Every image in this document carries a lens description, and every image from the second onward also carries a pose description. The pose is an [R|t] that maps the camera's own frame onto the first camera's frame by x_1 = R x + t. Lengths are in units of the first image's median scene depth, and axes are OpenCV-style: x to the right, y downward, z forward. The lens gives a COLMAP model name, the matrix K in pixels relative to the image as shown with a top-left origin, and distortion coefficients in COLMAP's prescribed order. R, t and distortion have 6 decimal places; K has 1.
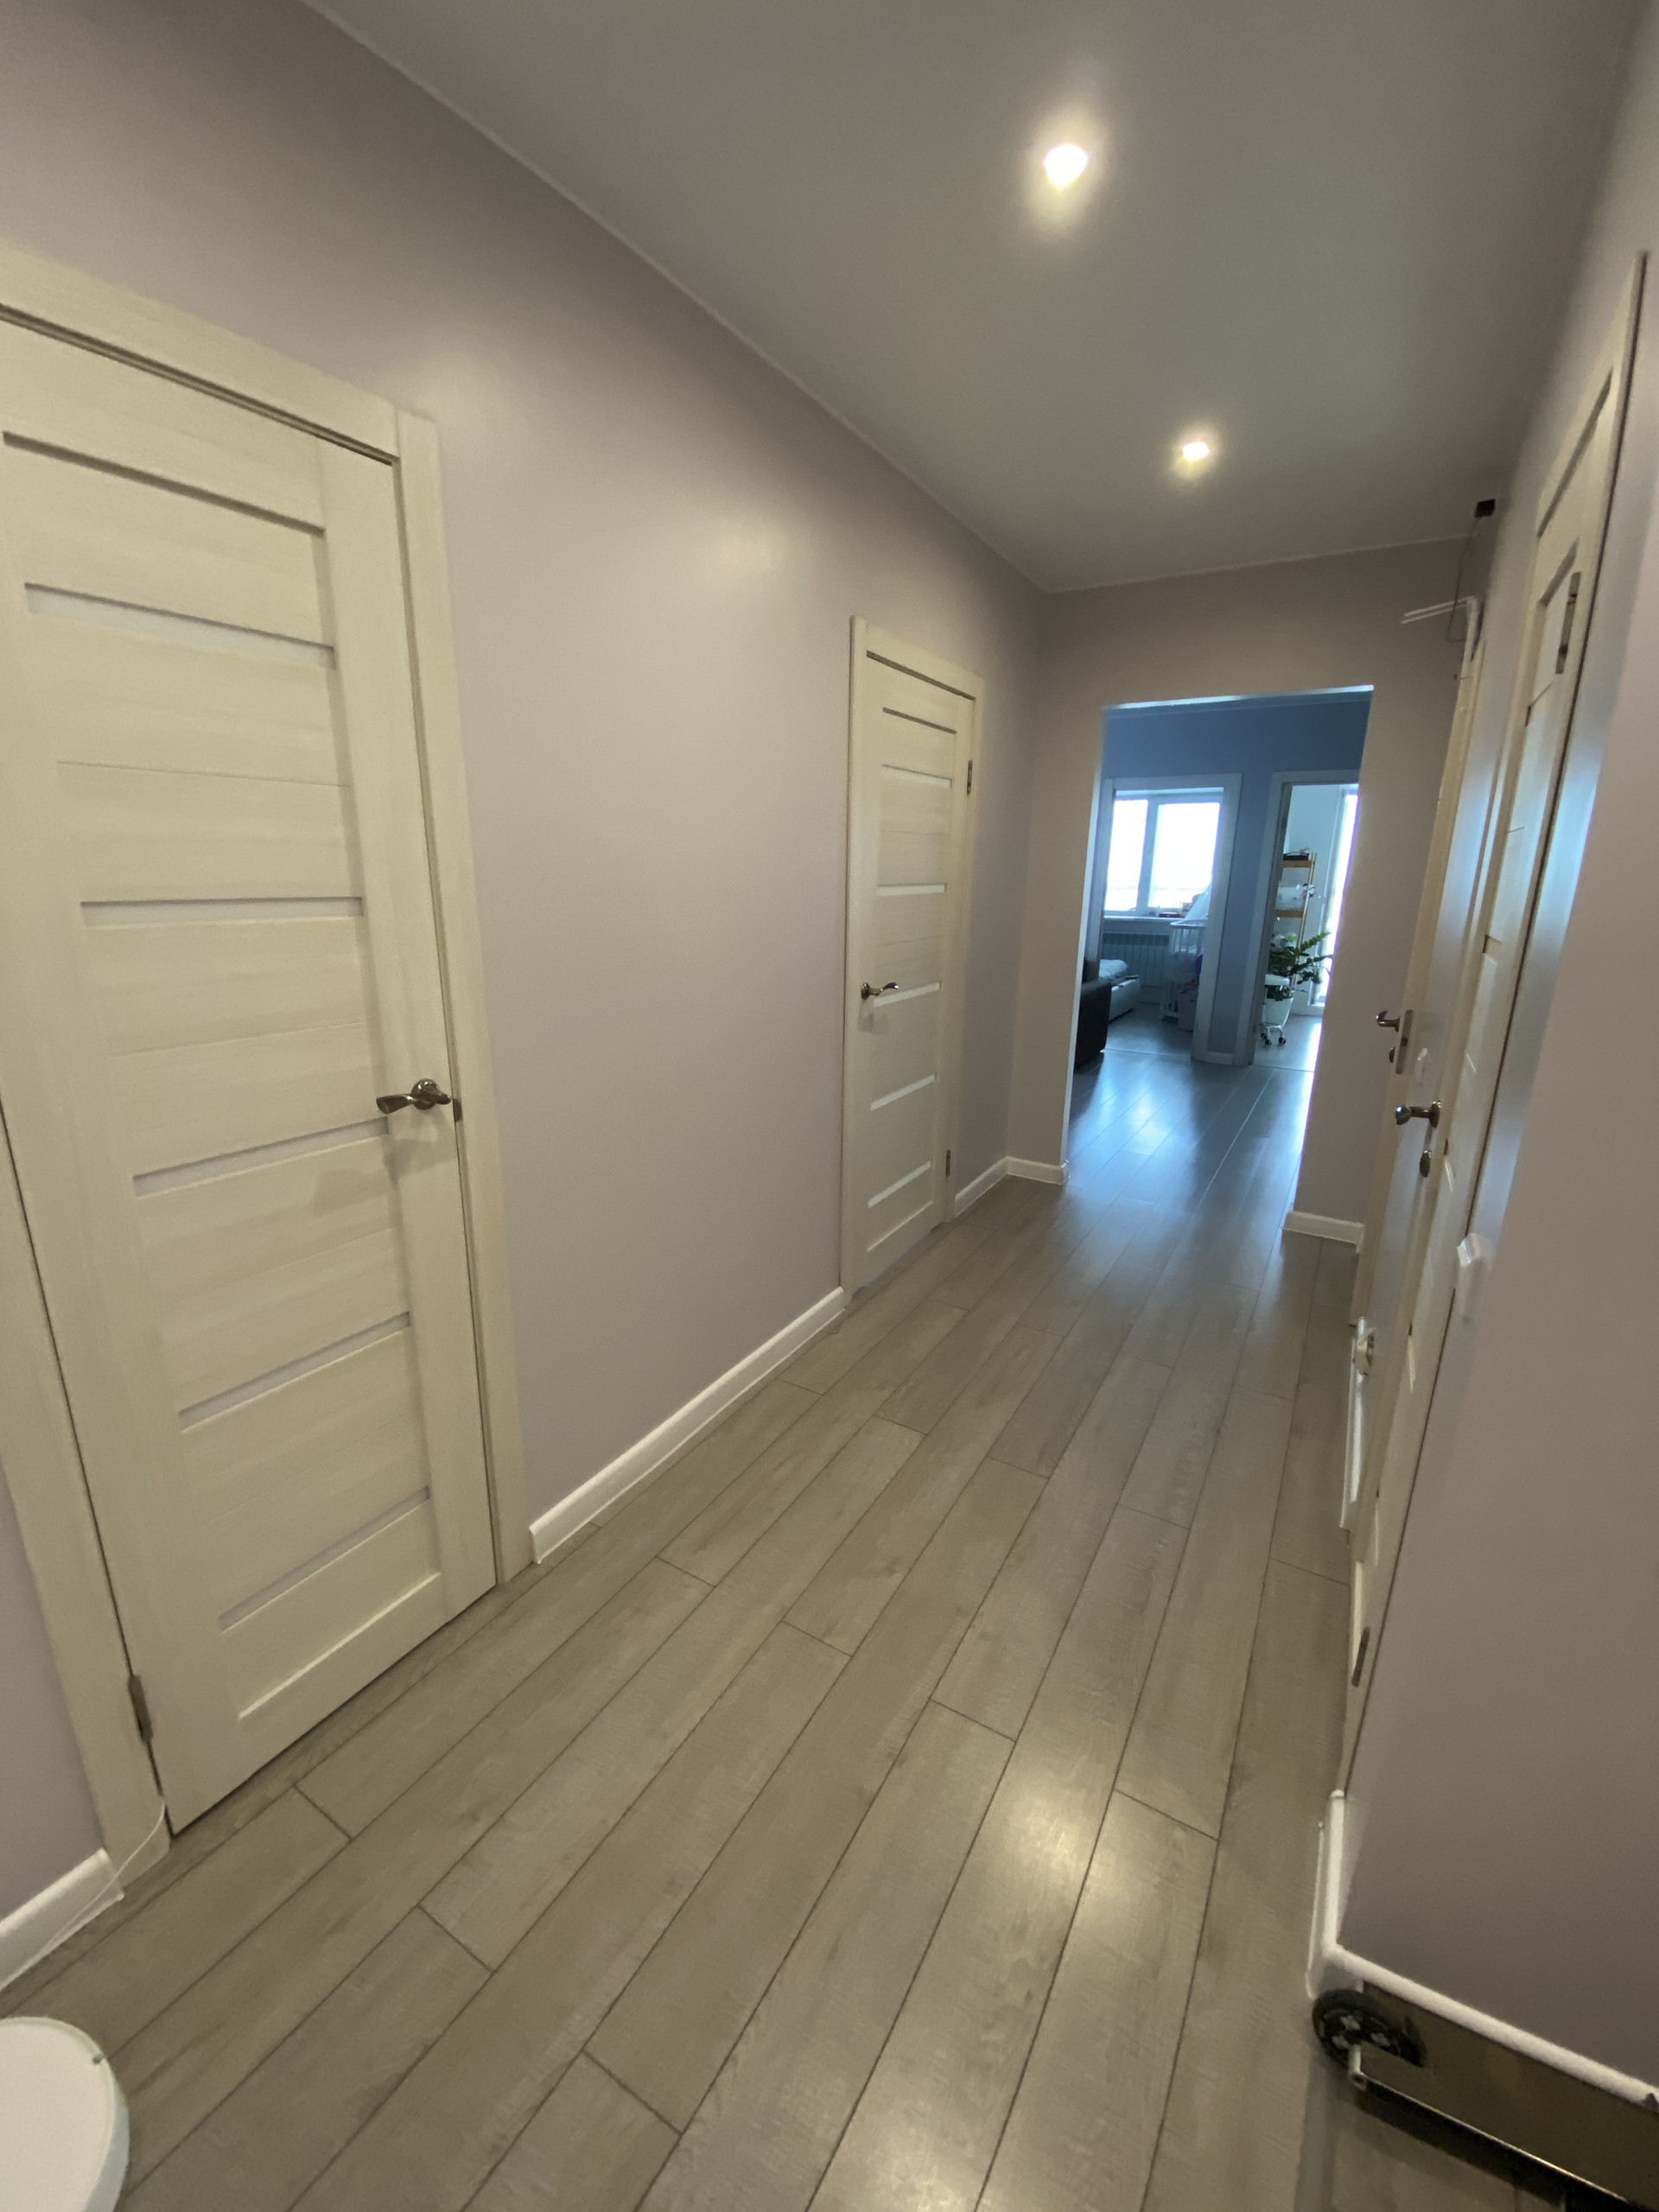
lens RADIAL K [[884.5, 0, 811.0], [0, 884.5, 1102.8], [0, 0, 1]] dist [0.034577, -0.033474]
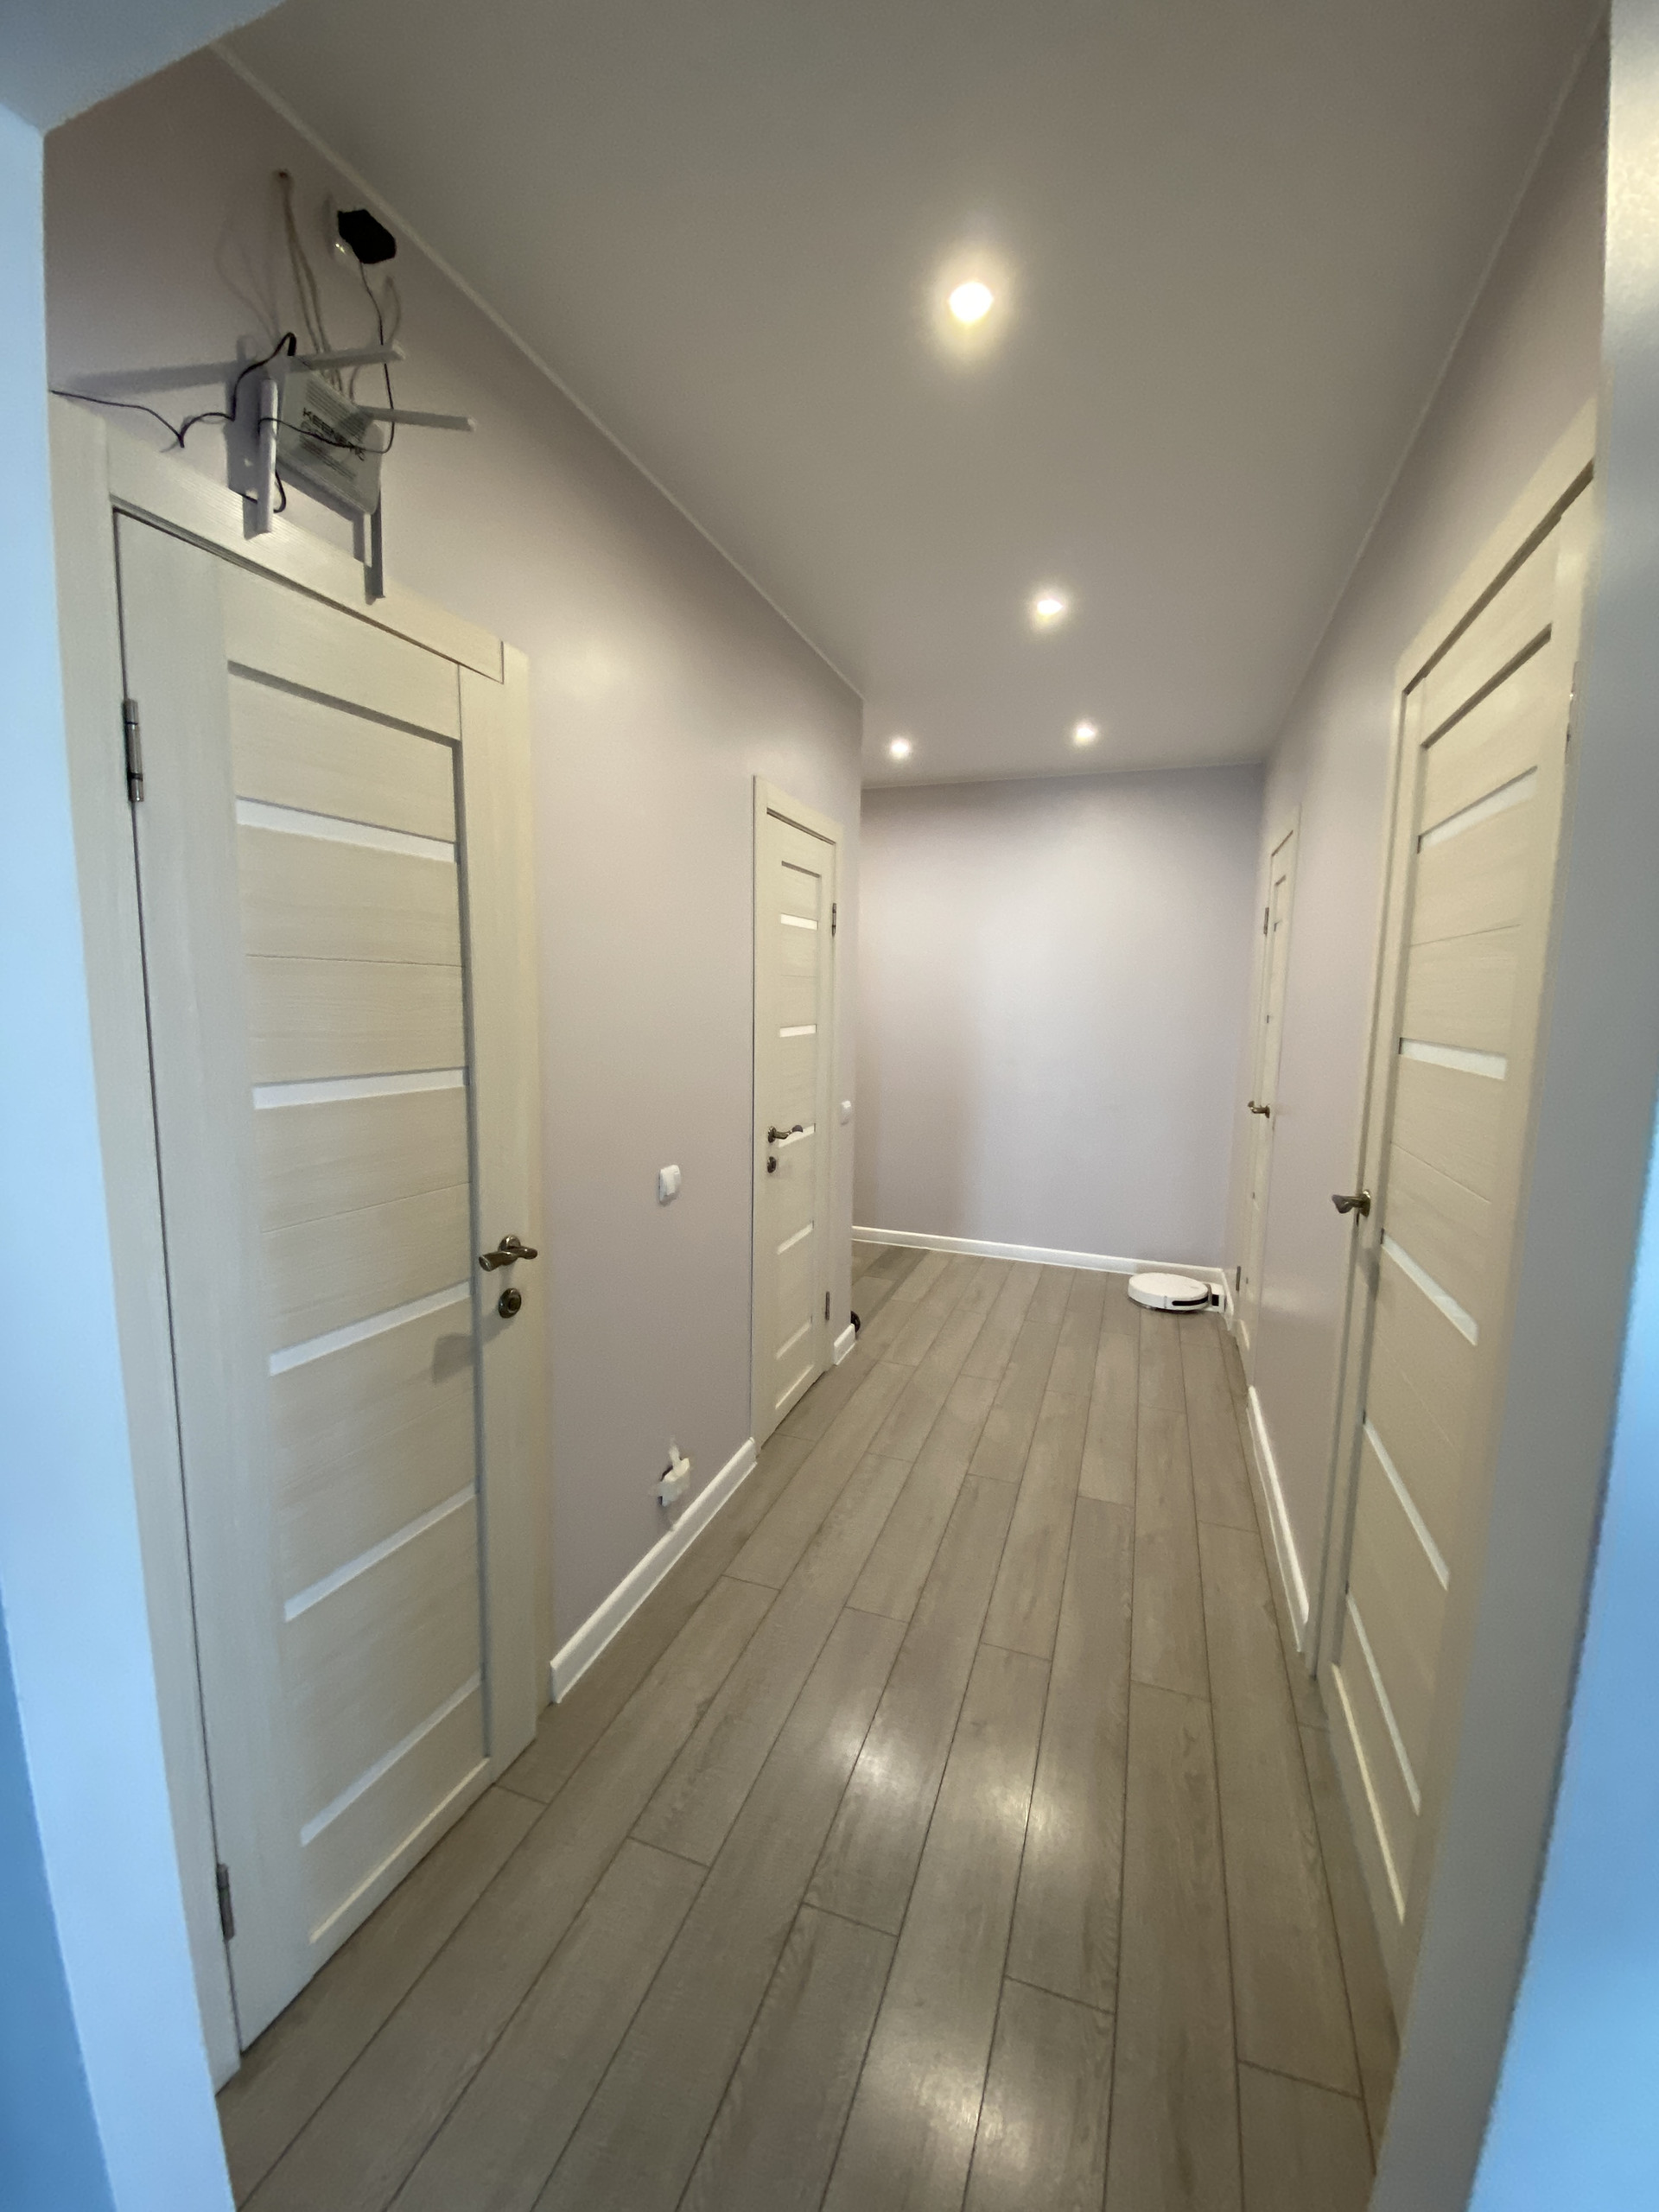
lens RADIAL K [[884.5, 0, 811.0], [0, 884.5, 1102.8], [0, 0, 1]] dist [0.034577, -0.033474]
pose [[-0.980646, -0.001314, -0.195786, 1.022106], [-0.075731, 0.924691, 0.373110, -0.716598], [0.180551, 0.380716, -0.906894, 2.667246]]
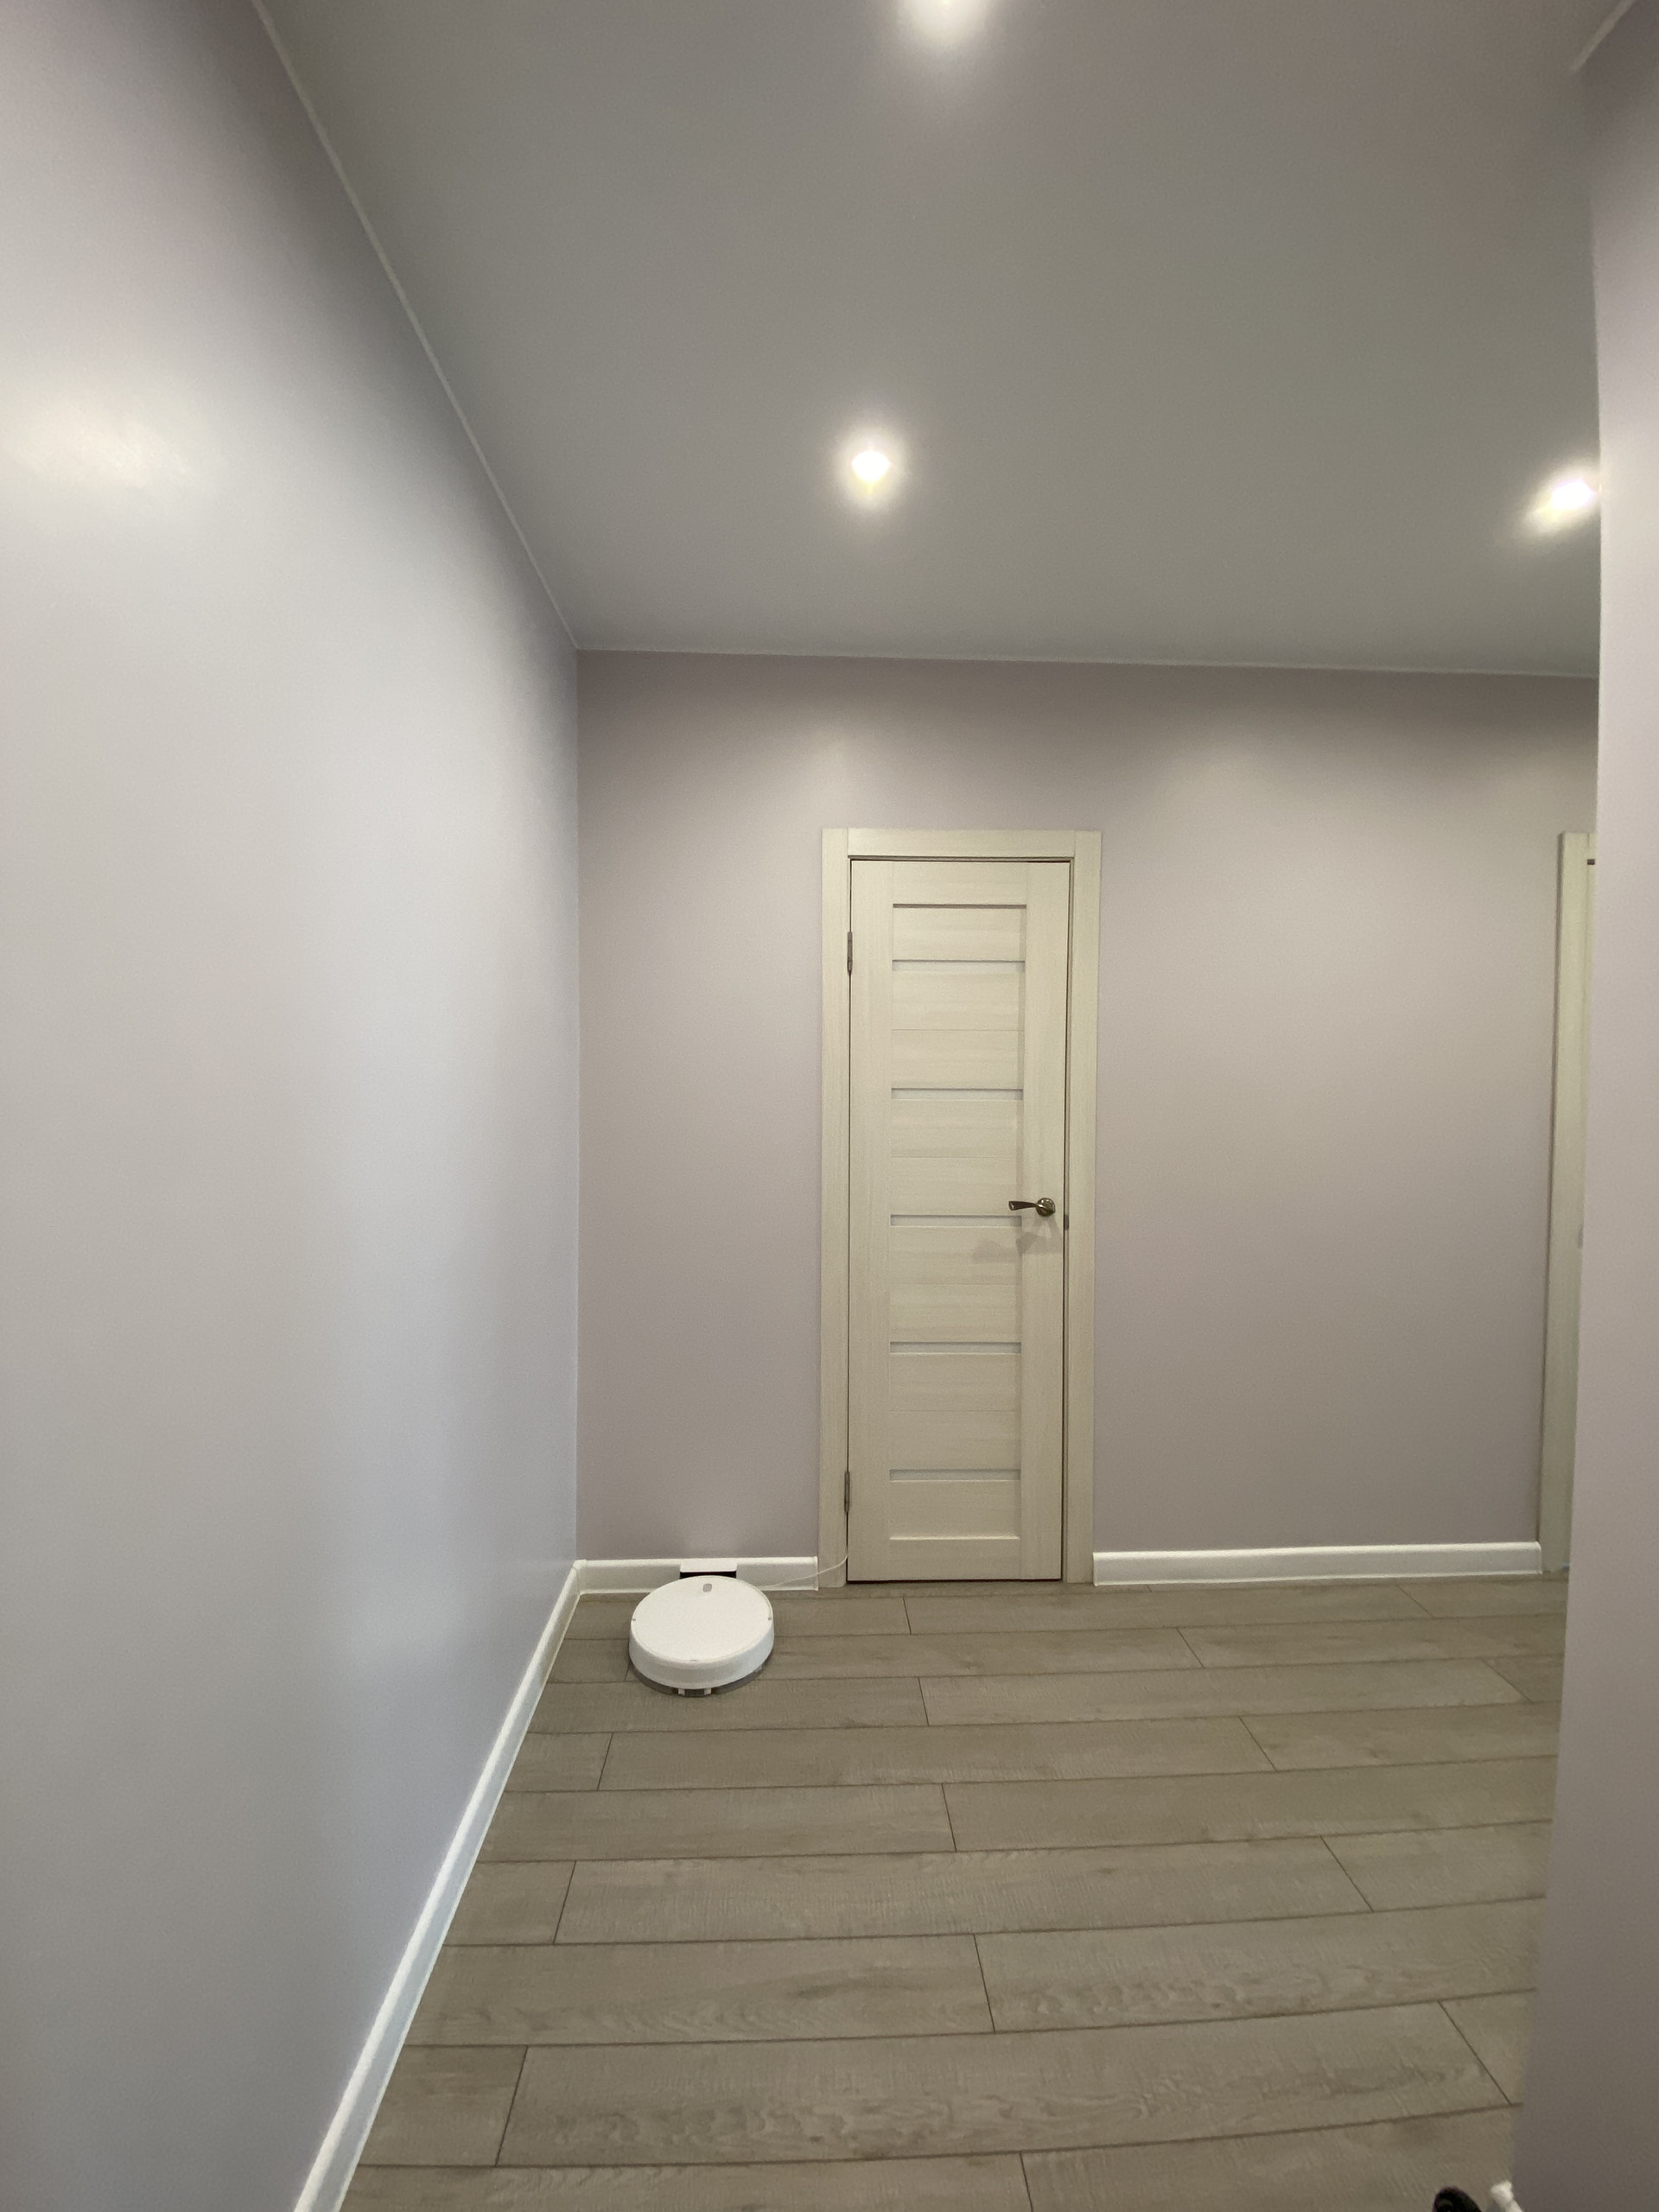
lens RADIAL K [[891.5, 0, 829.5], [0, 891.5, 1106.0], [0, 0, 1]] dist [0.016744, -0.017035]
pose [[0.556007, 0.023412, -0.830847, 0.686132], [-0.209873, 0.971167, -0.113082, 0.076714], [0.804244, 0.237247, 0.544890, -0.247656]]
